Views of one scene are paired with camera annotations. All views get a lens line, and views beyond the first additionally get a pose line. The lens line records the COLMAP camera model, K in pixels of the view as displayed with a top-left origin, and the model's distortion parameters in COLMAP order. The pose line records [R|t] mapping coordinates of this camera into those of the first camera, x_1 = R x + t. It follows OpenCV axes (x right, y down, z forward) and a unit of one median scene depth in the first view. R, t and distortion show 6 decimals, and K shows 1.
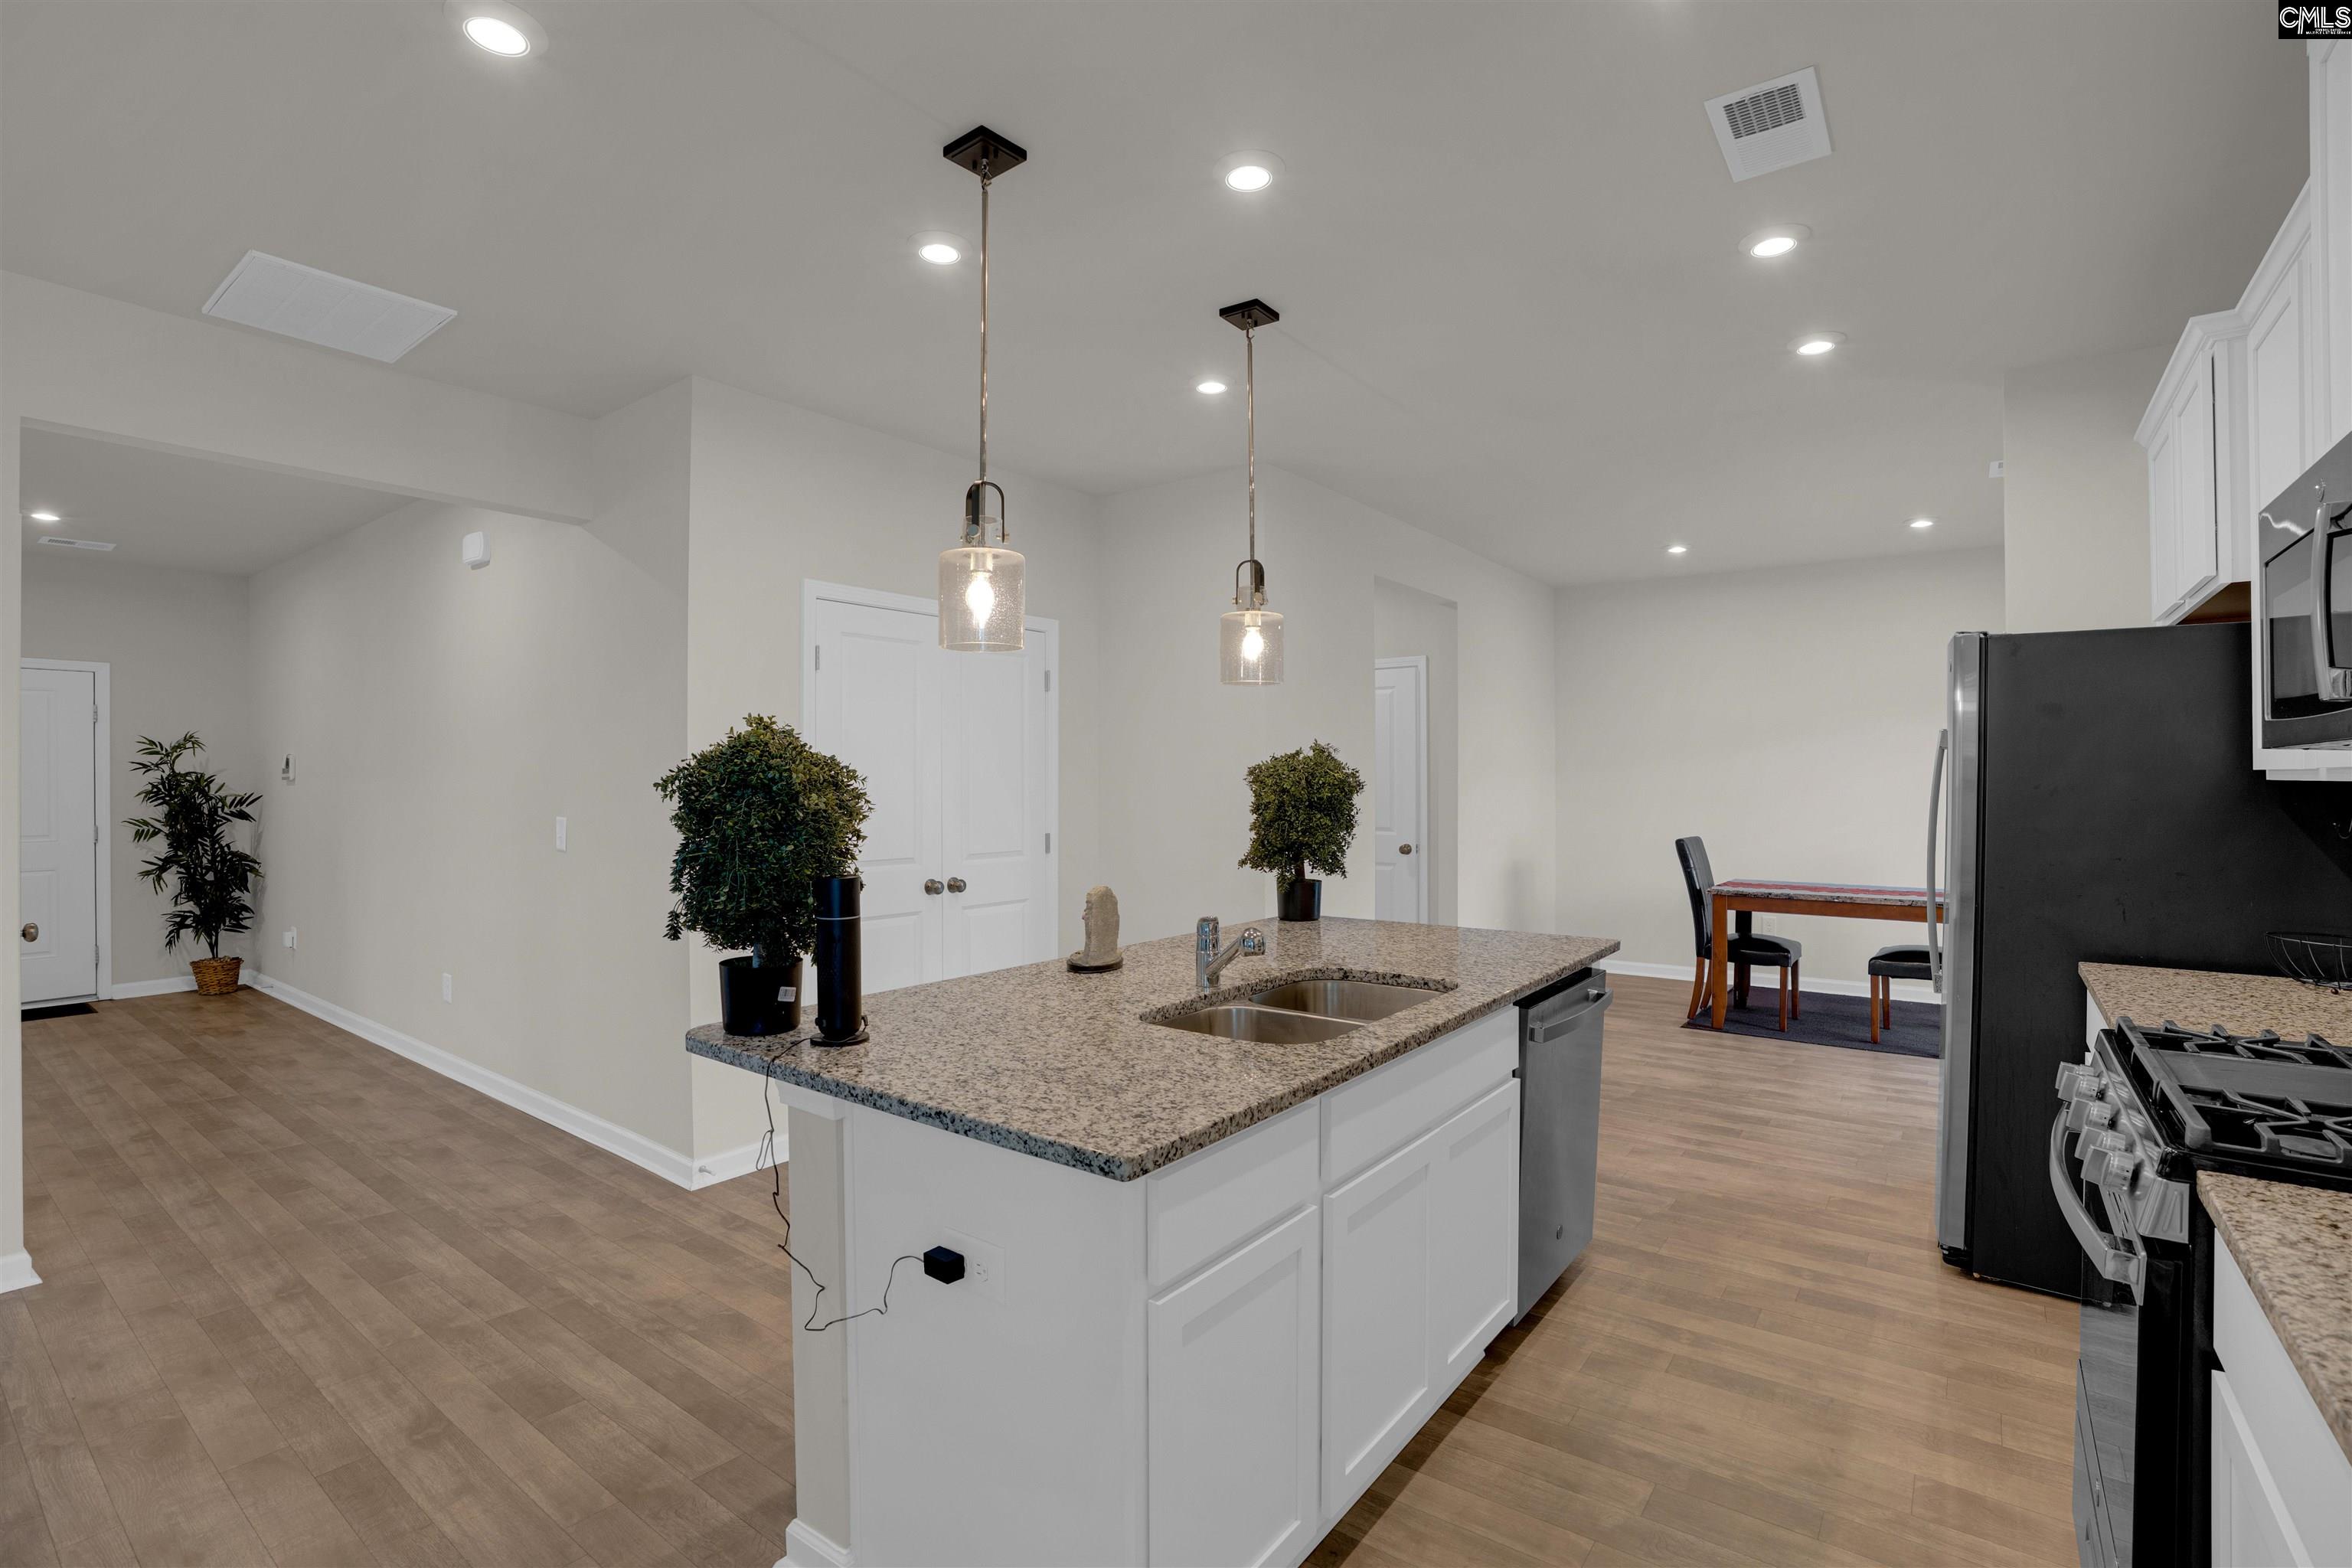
lens RADIAL K [[1092.0, 0, 1191.2], [0, 1092.0, 786.6], [0, 0, 1]] dist [-0.038450, 0.000240]
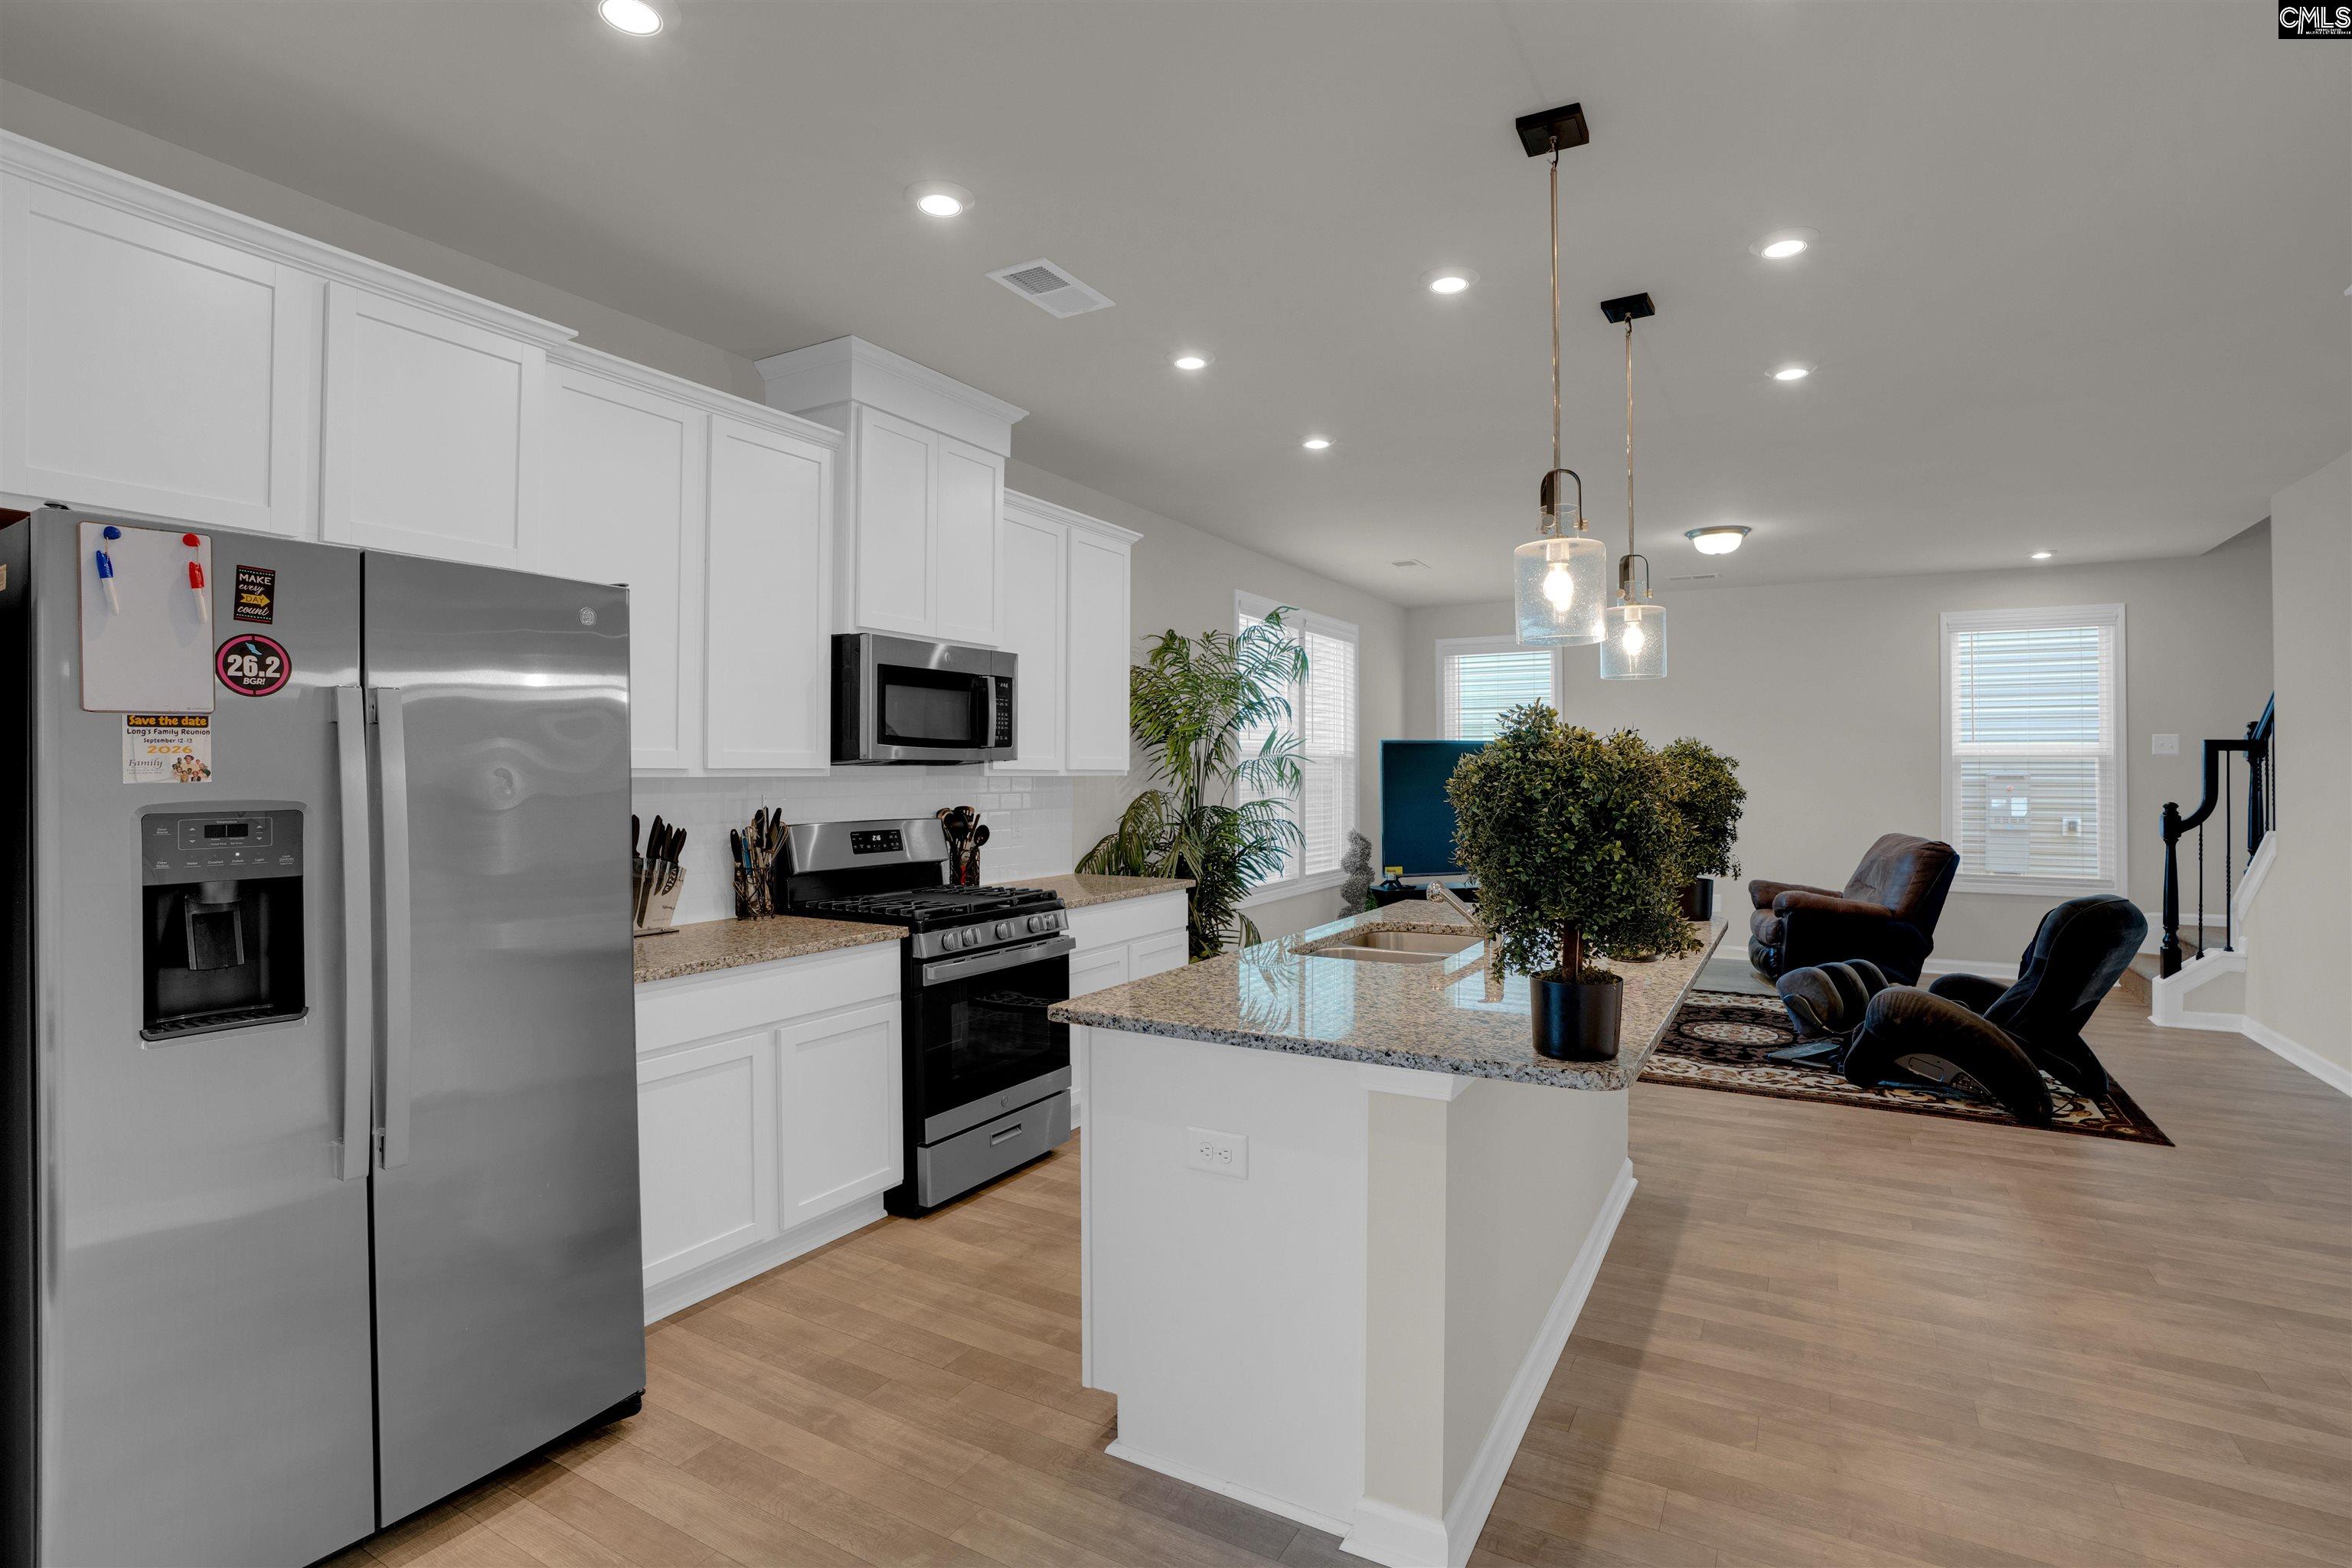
lens RADIAL K [[1092.0, 0, 1176.5], [0, 1092.0, 770.8], [0, 0, 1]] dist [-0.038450, 0.000240]
pose [[-0.994894, 0.001359, -0.100917, 0.401114], [0.000746, 0.999981, 0.006109, -0.015934], [0.100924, 0.006003, -0.994876, 1.793970]]
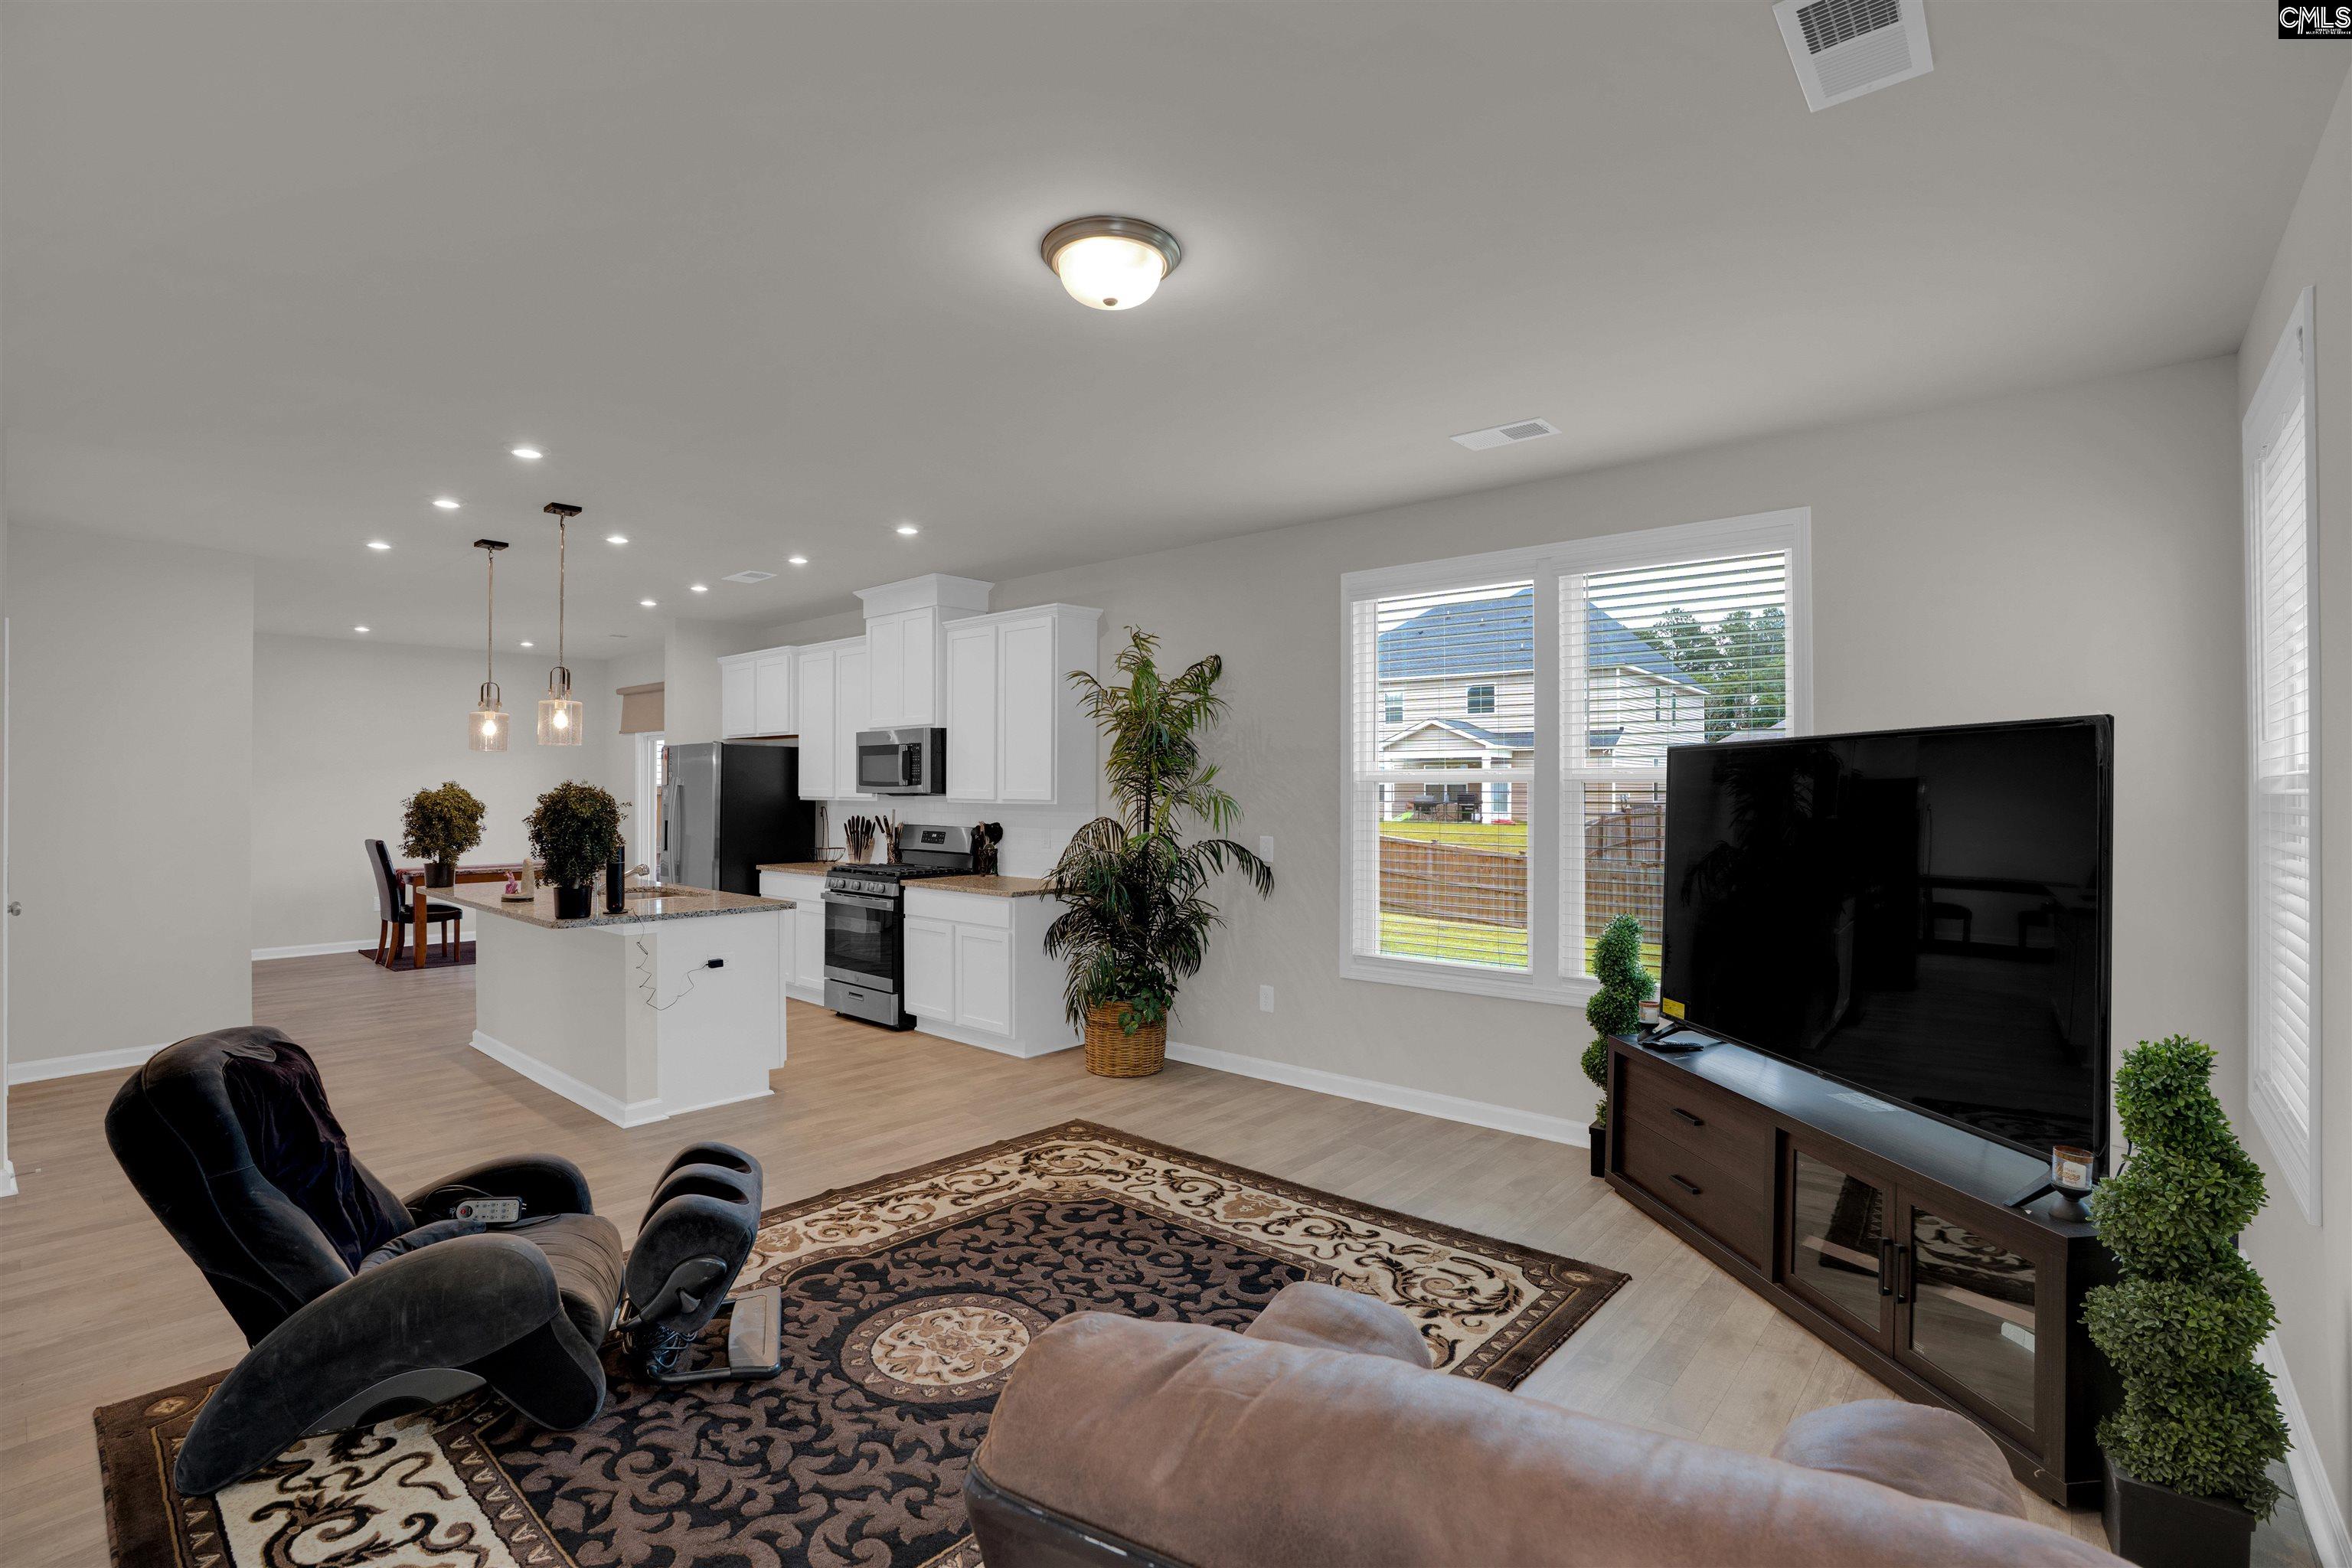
lens RADIAL K [[1092.0, 0, 1176.0], [0, 1092.0, 786.9], [0, 0, 1]] dist [-0.038450, 0.000240]
pose [[0.101493, 0.003630, 0.994830, -1.722140], [0.008365, 0.999955, -0.004502, -0.020515], [-0.994801, 0.008779, 0.101459, -0.342851]]
